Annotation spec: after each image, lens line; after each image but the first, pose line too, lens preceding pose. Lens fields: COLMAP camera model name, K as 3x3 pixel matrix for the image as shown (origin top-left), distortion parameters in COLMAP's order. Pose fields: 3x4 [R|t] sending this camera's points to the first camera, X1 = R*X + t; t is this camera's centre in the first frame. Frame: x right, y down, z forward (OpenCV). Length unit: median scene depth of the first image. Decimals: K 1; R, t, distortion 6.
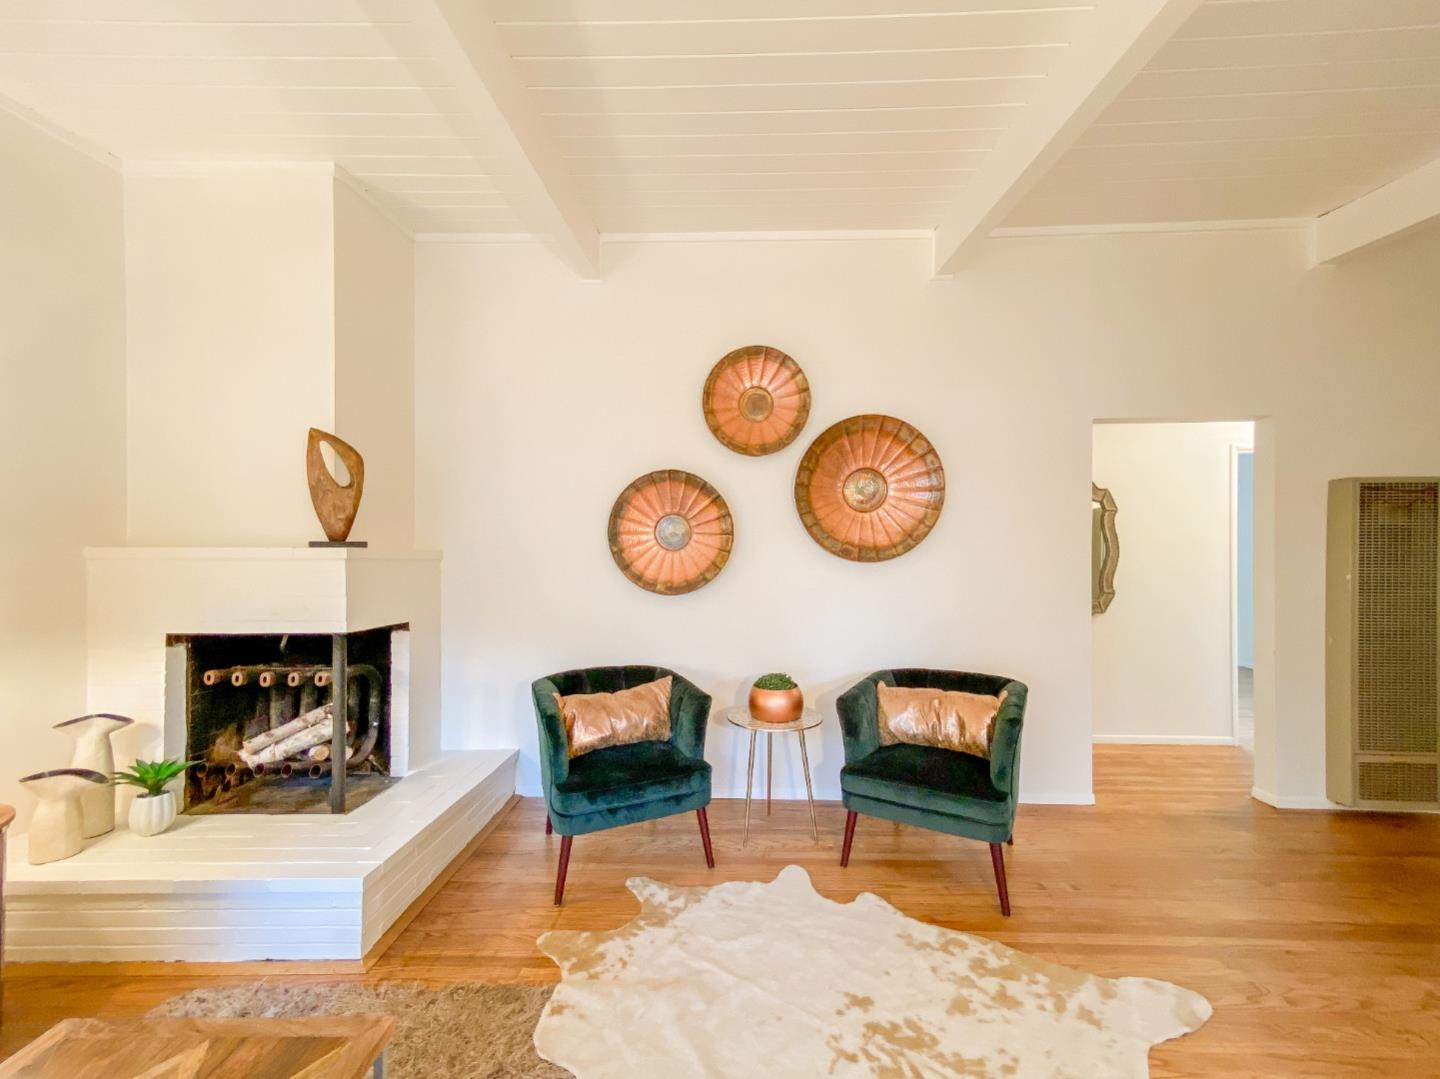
lens RADIAL K [[561.7, 0, 738.5], [0, 561.7, 560.3], [0, 0, 1]] dist [0.024329, 0.000029]
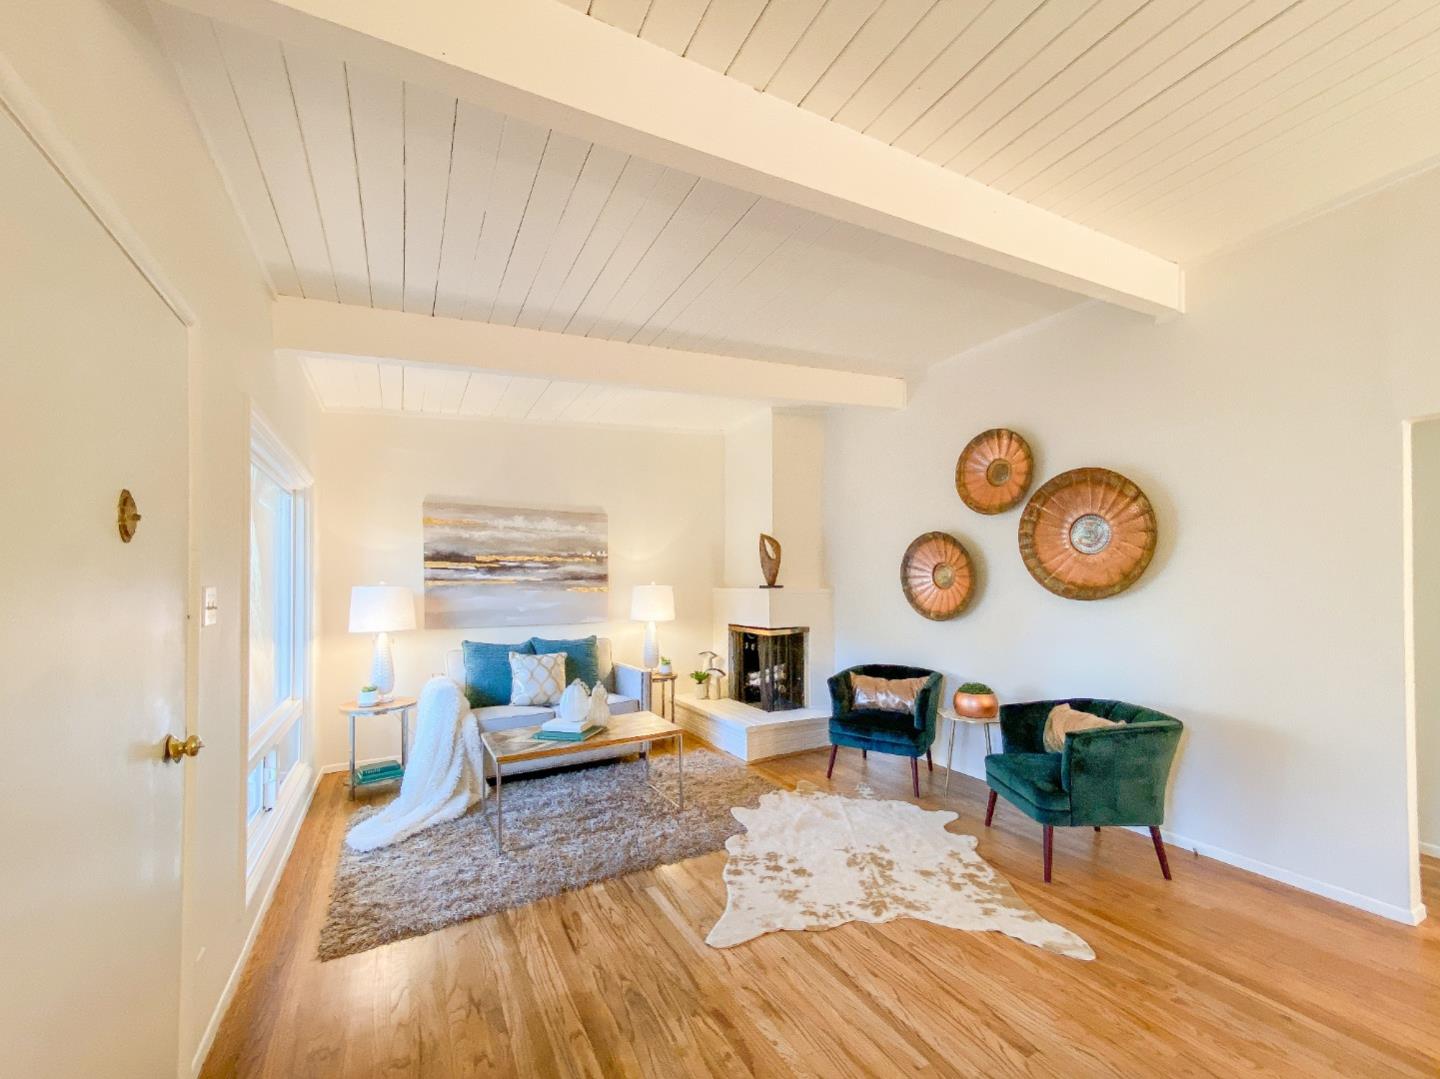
lens RADIAL K [[562.7, 0, 726.8], [0, 562.7, 584.7], [0, 0, 1]] dist [0.017674, -0.000275]
pose [[0.517014, -0.003667, -0.855969, 0.835860], [0.000980, 0.999993, -0.003692, -0.024037], [0.855976, 0.001069, 0.517014, -0.184935]]
